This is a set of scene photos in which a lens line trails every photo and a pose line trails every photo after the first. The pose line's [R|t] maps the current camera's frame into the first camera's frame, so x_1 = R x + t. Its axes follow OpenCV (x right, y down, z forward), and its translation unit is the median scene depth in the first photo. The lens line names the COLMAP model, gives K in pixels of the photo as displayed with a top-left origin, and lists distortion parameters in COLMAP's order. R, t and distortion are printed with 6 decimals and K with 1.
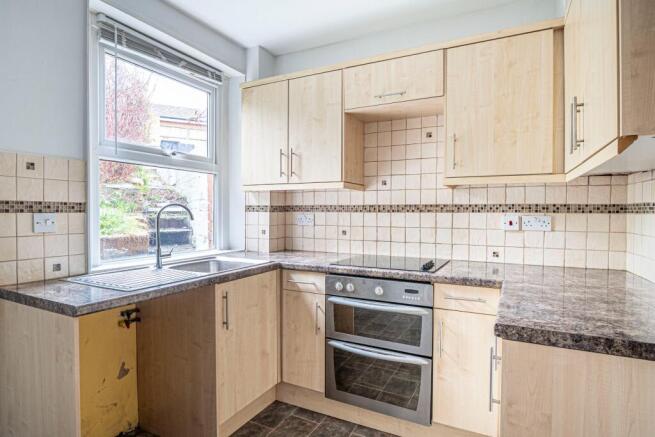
lens RADIAL K [[369.6, 0, 327.2], [0, 369.6, 219.2], [0, 0, 1]] dist [0.006170, 0.000121]
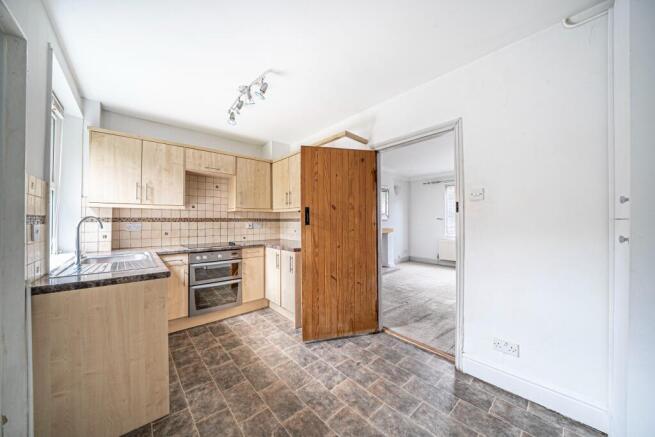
lens RADIAL K [[221.5, 0, 326.6], [0, 221.5, 219.3], [0, 0, 1]] dist [-0.000524, -0.000017]
pose [[0.371996, 0.003157, 0.928229, -0.733776], [0.021940, 0.999685, -0.012193, -0.002825], [-0.927975, 0.024901, 0.371809, -0.102678]]
